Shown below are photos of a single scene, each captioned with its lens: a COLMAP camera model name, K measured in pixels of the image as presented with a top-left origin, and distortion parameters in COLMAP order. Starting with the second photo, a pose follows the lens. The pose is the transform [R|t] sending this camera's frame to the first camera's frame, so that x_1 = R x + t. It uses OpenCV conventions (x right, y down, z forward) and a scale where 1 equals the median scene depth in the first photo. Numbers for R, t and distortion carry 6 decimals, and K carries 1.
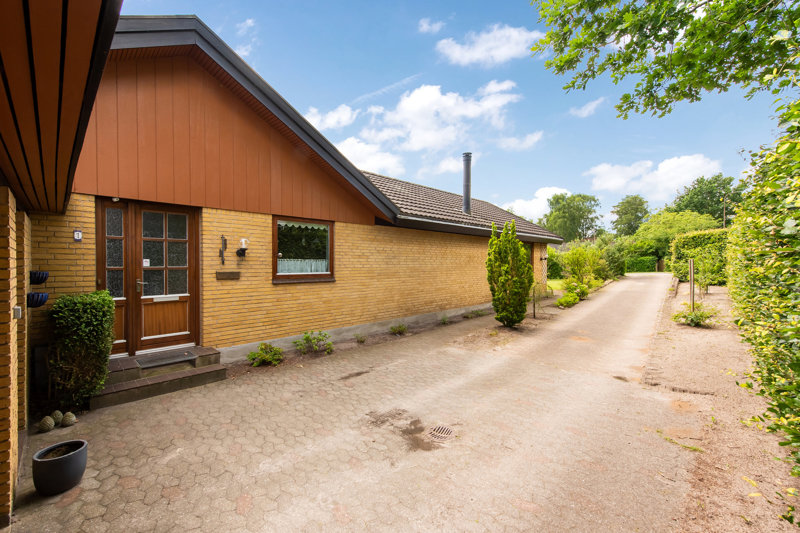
lens RADIAL K [[339.4, 0, 399.5], [0, 339.4, 268.3], [0, 0, 1]] dist [0.000747, -0.000139]
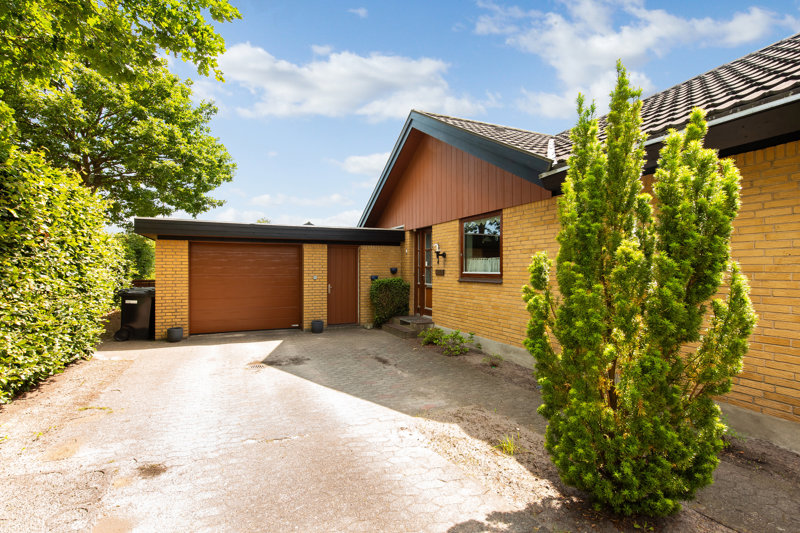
lens RADIAL K [[393.4, 0, 400.0], [0, 393.4, 263.9], [0, 0, 1]] dist [0.003137, 0.000579]
pose [[-0.386338, -0.016799, -0.922204, 0.897625], [-0.014195, 0.999824, -0.012266, 0.007716], [0.922248, 0.008351, -0.386509, 1.329548]]
